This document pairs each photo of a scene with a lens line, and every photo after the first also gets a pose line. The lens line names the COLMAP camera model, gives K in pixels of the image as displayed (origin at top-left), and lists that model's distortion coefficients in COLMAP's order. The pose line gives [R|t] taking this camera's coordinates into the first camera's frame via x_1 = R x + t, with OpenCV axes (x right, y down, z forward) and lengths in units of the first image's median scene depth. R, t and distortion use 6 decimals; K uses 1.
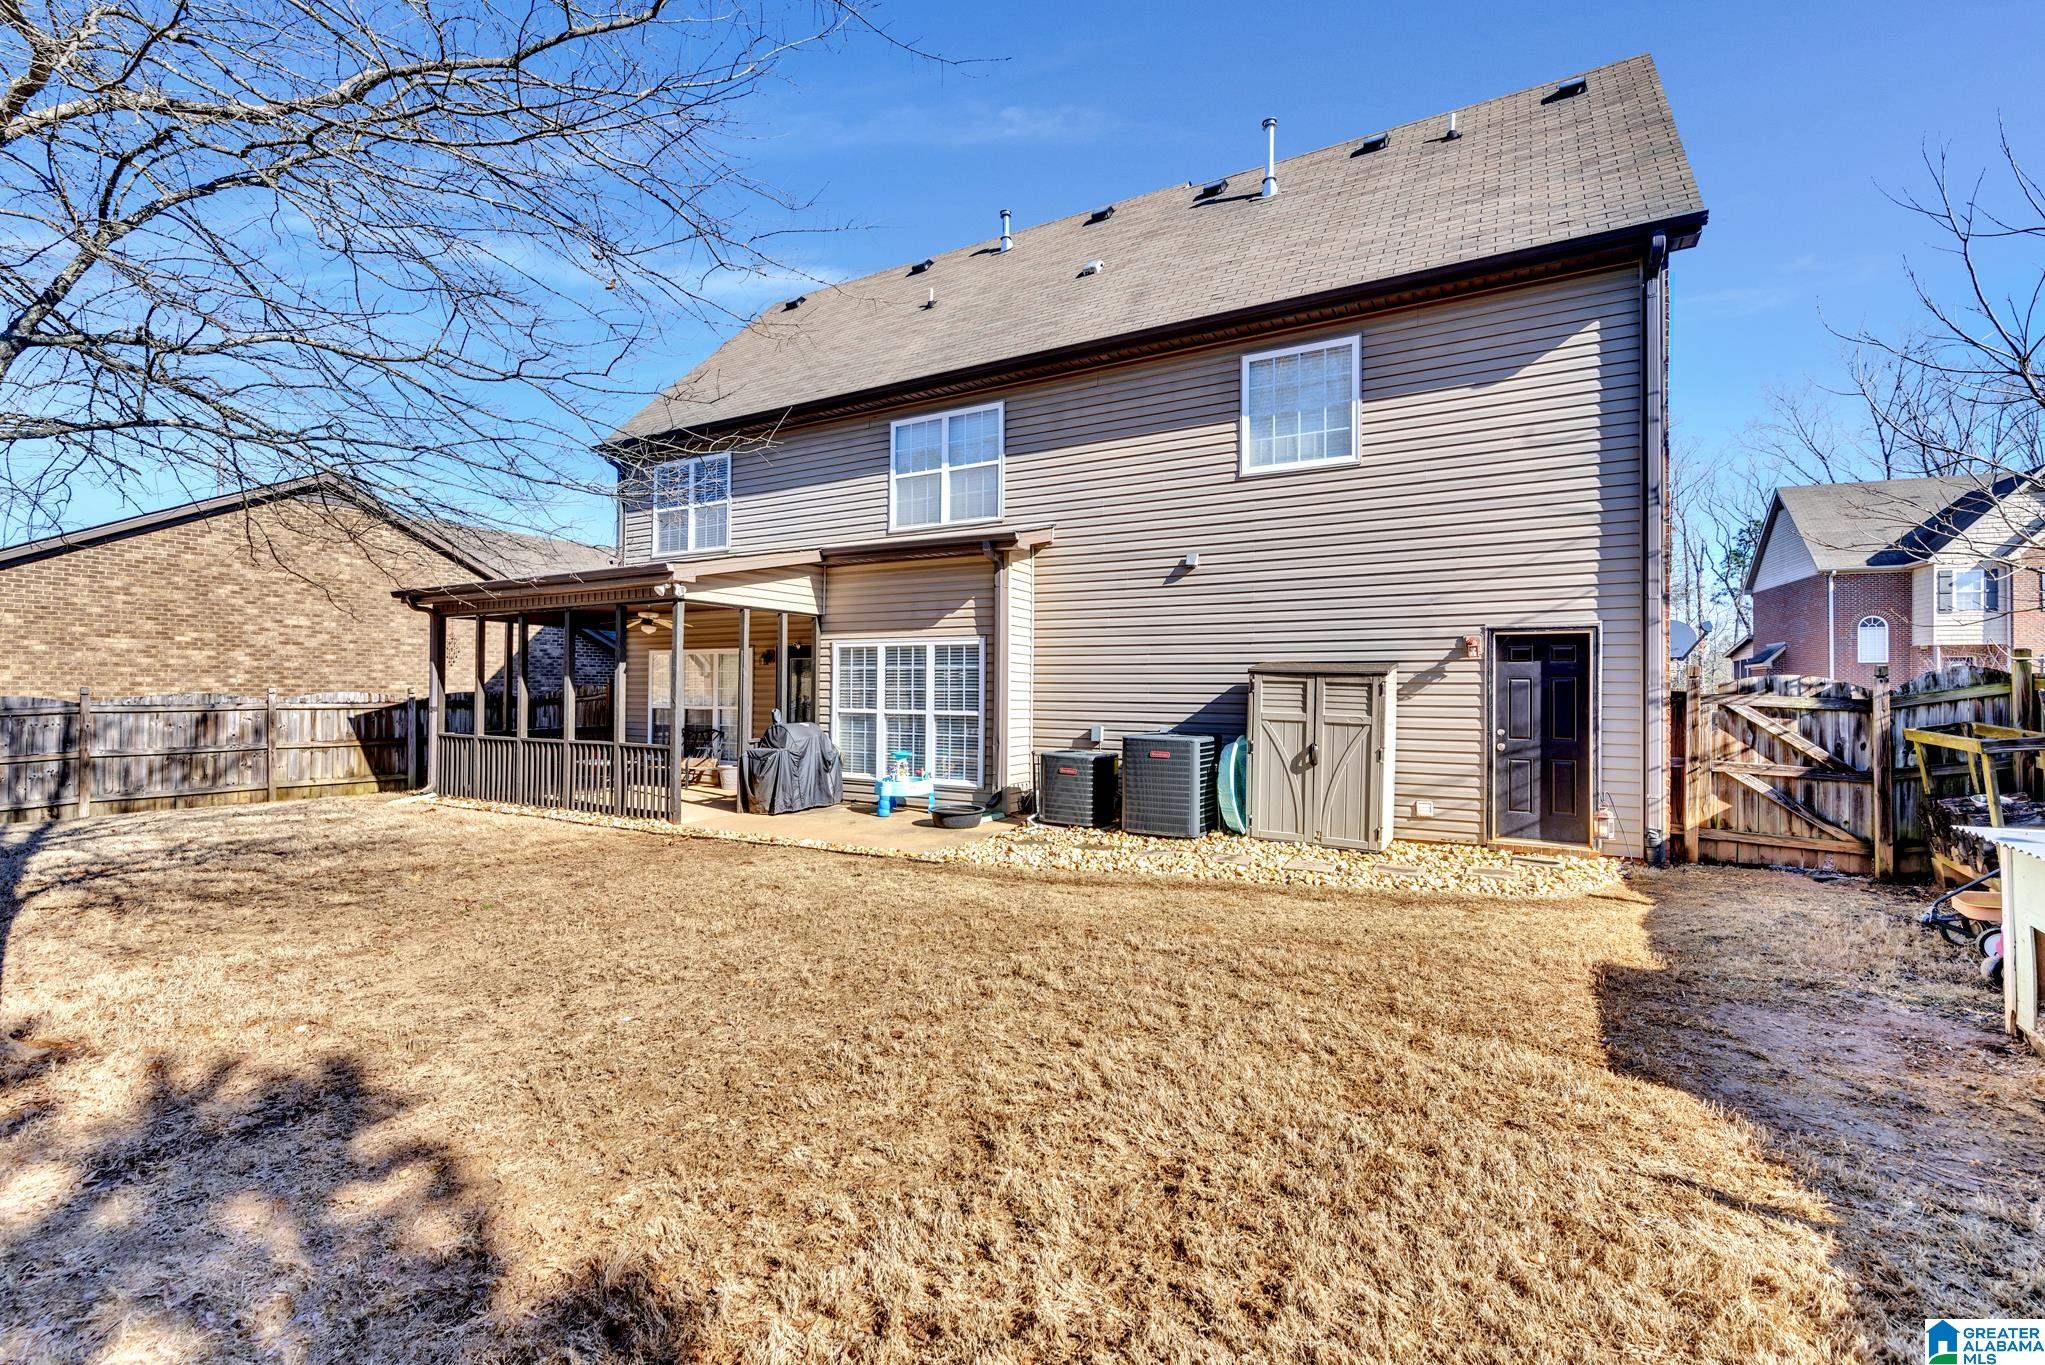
lens RADIAL K [[885.6, 0, 1017.0], [0, 885.6, 684.2], [0, 0, 1]] dist [0.000593, -0.000053]
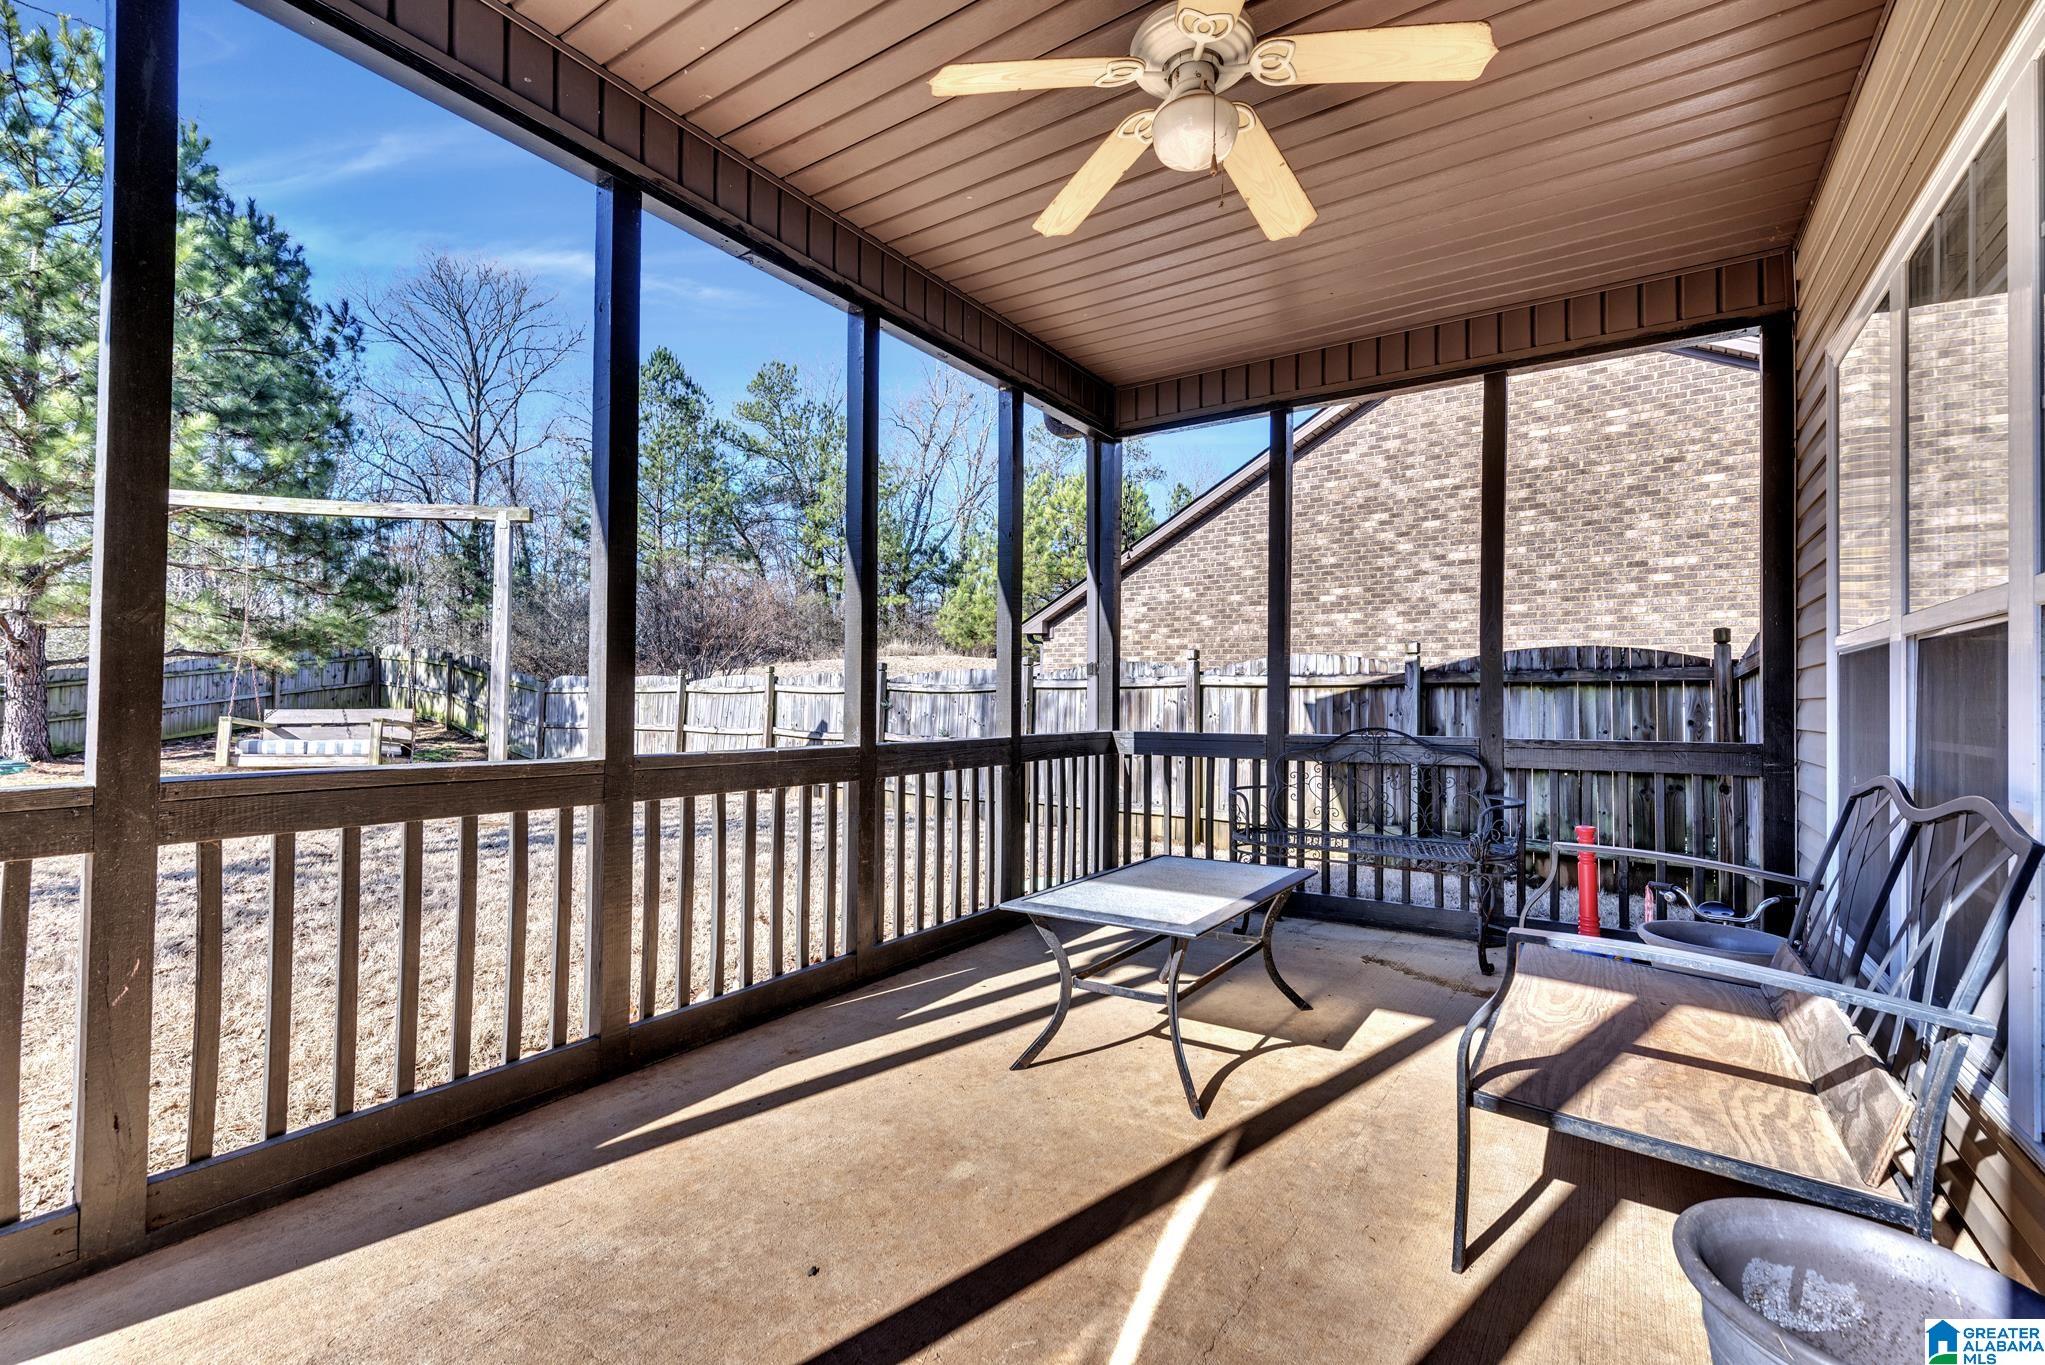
lens RADIAL K [[885.6, 0, 1019.9], [0, 885.6, 687.0], [0, 0, 1]] dist [0.000593, -0.000053]
pose [[-0.081514, -0.019916, -0.996473, -0.196013], [-0.001666, 0.999802, -0.019847, 0.035209], [0.996671, 0.000042, -0.081531, 0.791067]]
